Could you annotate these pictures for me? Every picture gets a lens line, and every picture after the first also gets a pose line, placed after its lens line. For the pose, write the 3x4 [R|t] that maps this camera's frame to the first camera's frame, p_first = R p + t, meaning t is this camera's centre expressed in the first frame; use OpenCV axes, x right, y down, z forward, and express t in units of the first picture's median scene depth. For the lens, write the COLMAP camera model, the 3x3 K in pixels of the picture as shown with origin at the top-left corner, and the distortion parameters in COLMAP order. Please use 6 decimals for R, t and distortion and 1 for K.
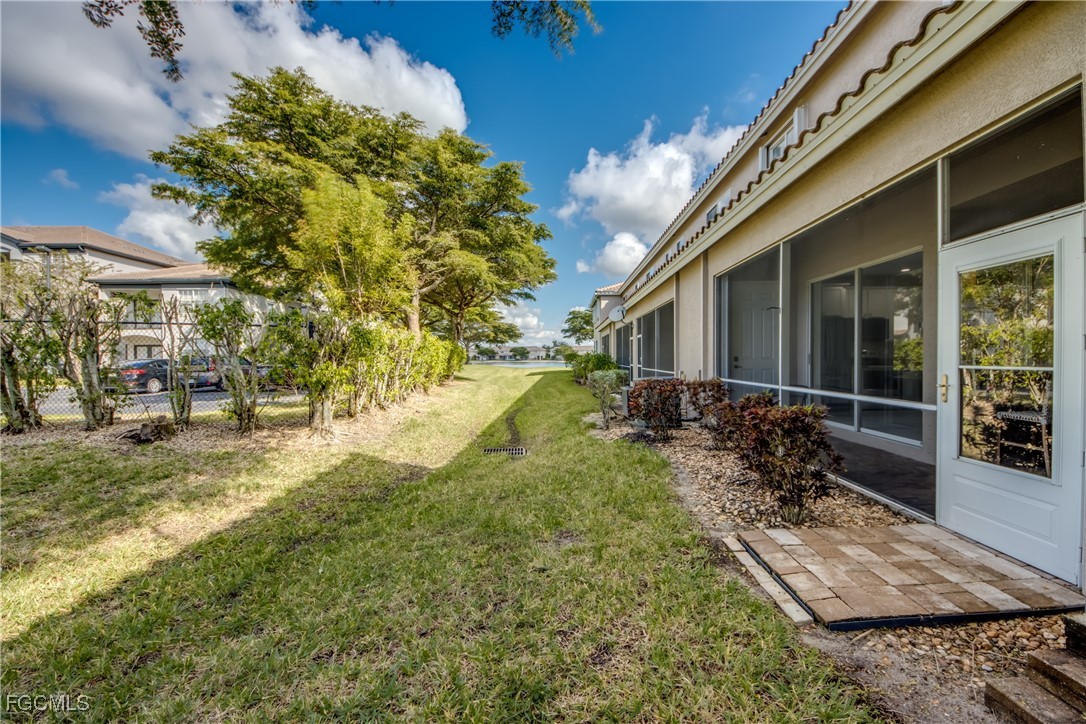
lens RADIAL K [[412.8, 0, 557.2], [0, 412.8, 360.8], [0, 0, 1]] dist [0.009239, -0.012228]
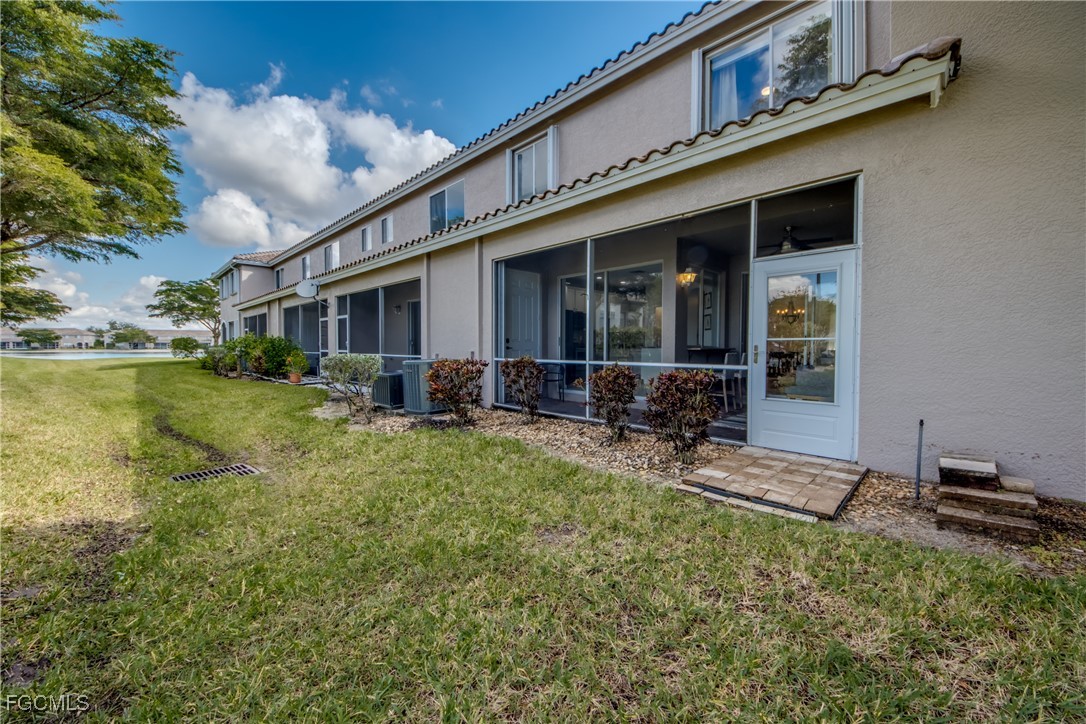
lens RADIAL K [[412.8, 0, 540.3], [0, 412.8, 360.0], [0, 0, 1]] dist [0.009239, -0.012228]
pose [[0.711757, -0.016516, 0.702232, -0.569702], [-0.002103, 0.999669, 0.025643, 0.042700], [-0.702423, -0.019728, 0.711486, 0.395004]]
